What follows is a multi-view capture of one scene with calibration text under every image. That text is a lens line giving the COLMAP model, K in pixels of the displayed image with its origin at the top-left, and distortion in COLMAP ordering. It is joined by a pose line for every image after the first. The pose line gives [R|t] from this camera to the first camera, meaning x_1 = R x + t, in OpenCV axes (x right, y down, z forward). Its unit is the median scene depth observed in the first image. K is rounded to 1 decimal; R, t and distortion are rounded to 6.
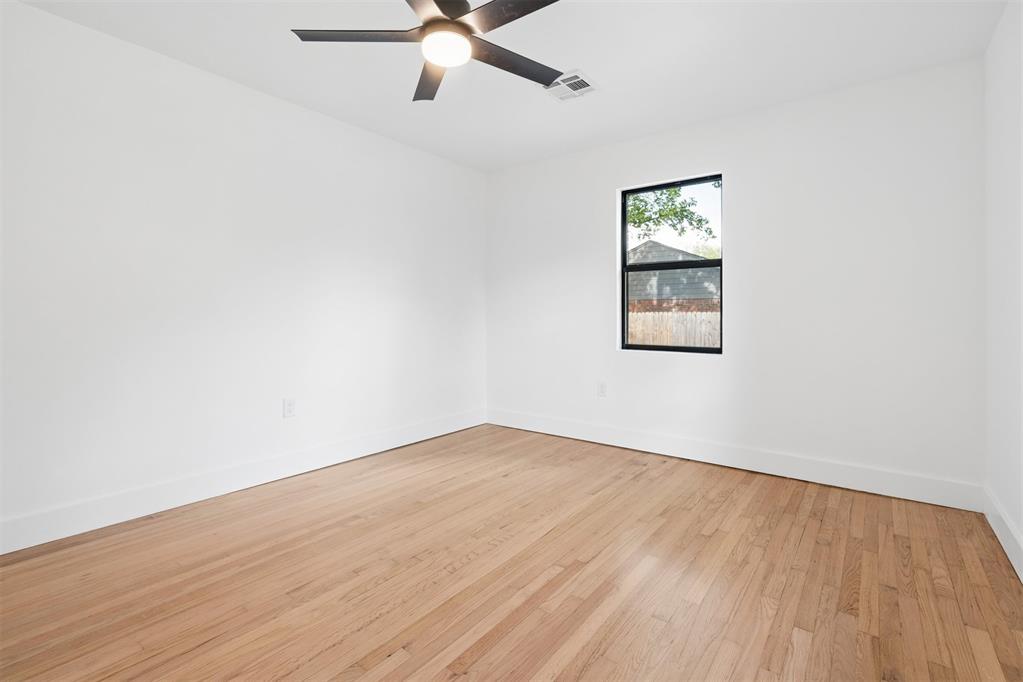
lens RADIAL K [[471.4, 0, 511.5], [0, 471.4, 341.0], [0, 0, 1]] dist [-0.000660, 0.000158]
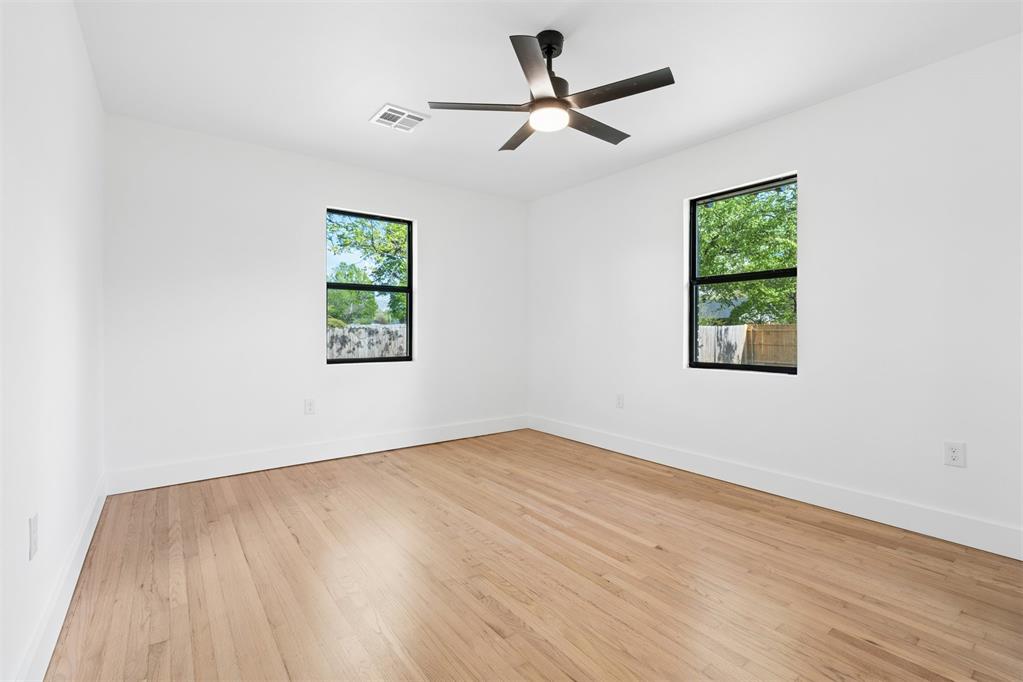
lens RADIAL K [[464.0, 0, 509.9], [0, 464.0, 338.2], [0, 0, 1]] dist [-0.000708, 0.000019]
pose [[0.274138, -0.016705, 0.961545, -1.175625], [0.052025, 0.998643, 0.002517, -0.038134], [-0.960282, 0.049335, 0.274635, 0.633881]]
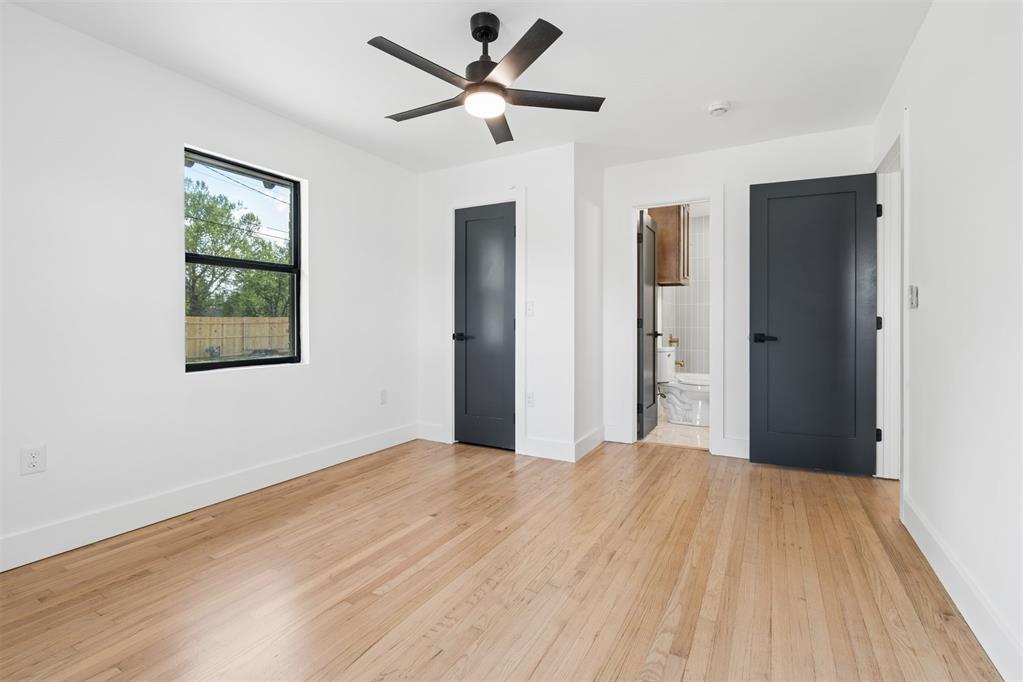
lens RADIAL K [[464.0, 0, 509.9], [0, 464.0, 338.2], [0, 0, 1]] dist [-0.000708, 0.000019]
pose [[-0.990976, 0.003375, -0.133998, -0.038479], [-0.007949, 0.996444, 0.083881, -0.104049], [0.133805, 0.084189, -0.987425, 1.874014]]
